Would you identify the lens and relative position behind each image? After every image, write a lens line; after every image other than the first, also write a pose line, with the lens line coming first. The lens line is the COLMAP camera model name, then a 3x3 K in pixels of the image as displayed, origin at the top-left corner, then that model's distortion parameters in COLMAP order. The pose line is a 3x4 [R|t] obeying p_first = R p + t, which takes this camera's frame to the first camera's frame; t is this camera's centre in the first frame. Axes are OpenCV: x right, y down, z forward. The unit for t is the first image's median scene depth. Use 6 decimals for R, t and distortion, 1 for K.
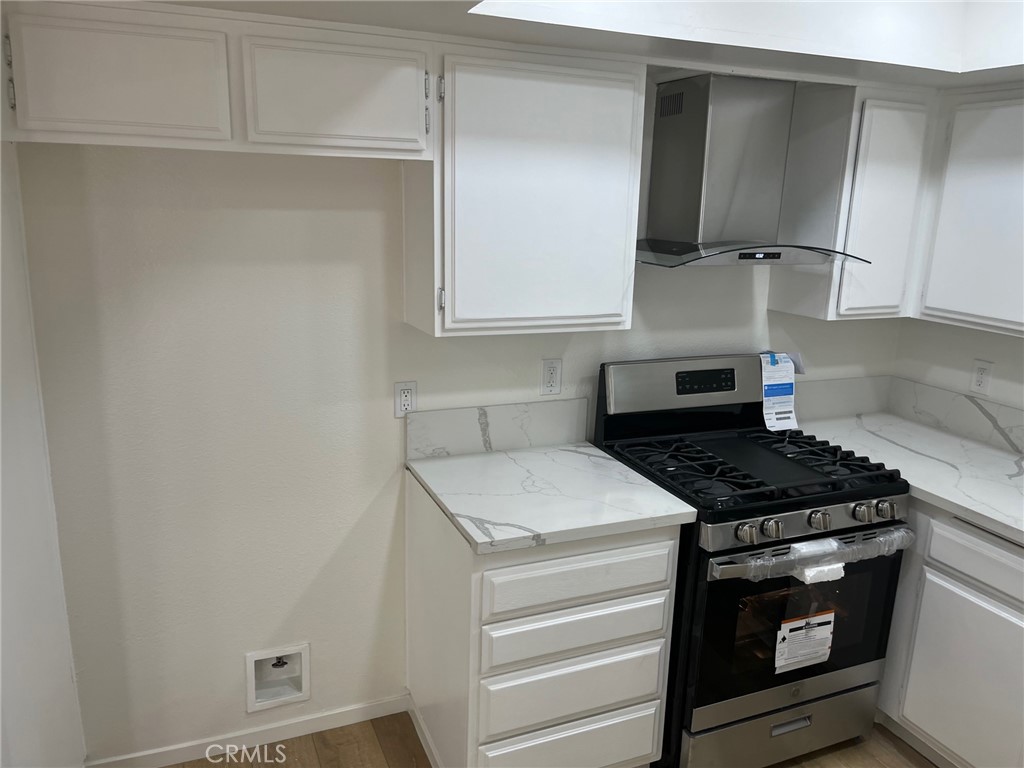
lens RADIAL K [[773.7, 0, 515.1], [0, 773.7, 381.2], [0, 0, 1]] dist [0.044709, -0.044217]
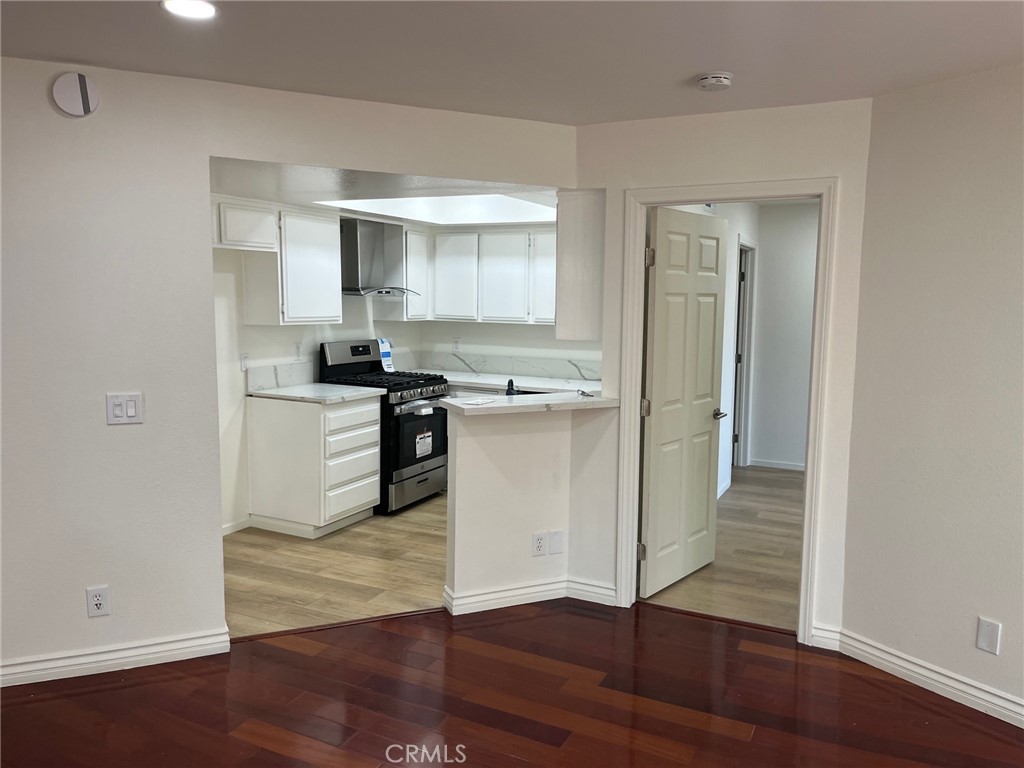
lens RADIAL K [[773.7, 0, 519.2], [0, 773.7, 382.8], [0, 0, 1]] dist [0.044709, -0.044217]
pose [[0.750373, -0.091012, 0.654719, -0.981325], [0.156635, 0.986748, -0.042352, 0.287478], [-0.642188, 0.134331, 0.754685, -1.066193]]
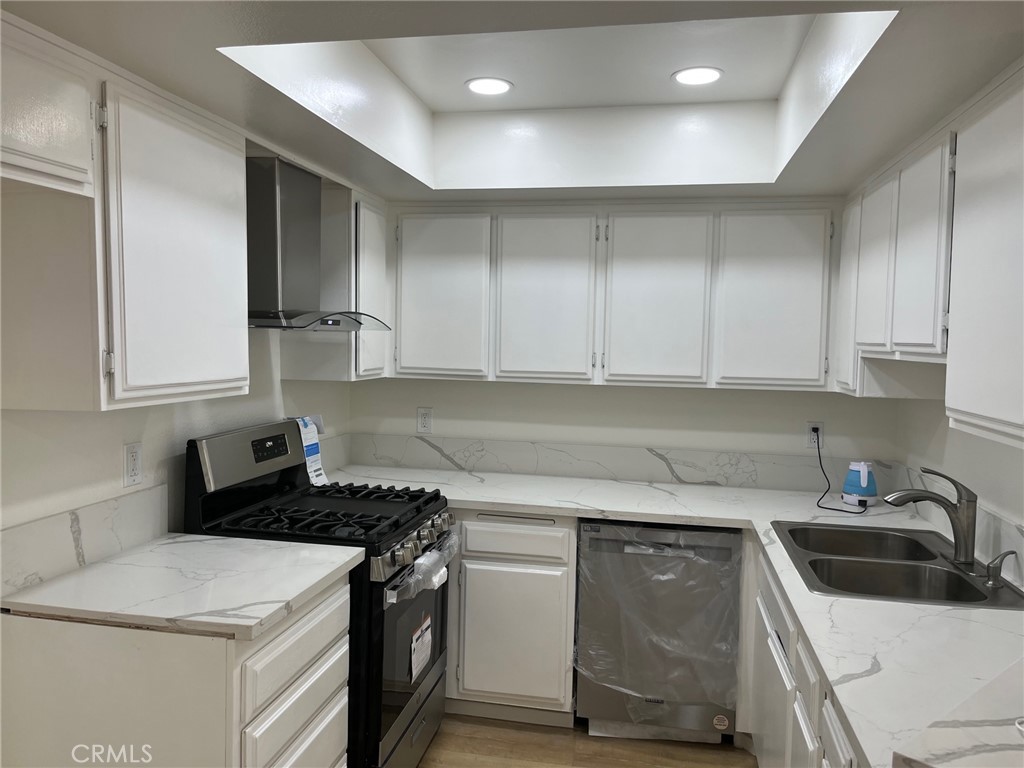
lens RADIAL K [[773.7, 0, 516.2], [0, 773.7, 384.2], [0, 0, 1]] dist [0.044709, -0.044217]
pose [[0.557073, -0.065542, 0.827873, -0.469784], [0.184361, 0.981766, -0.046330, 0.028340], [-0.809742, 0.178436, 0.558998, 0.169166]]
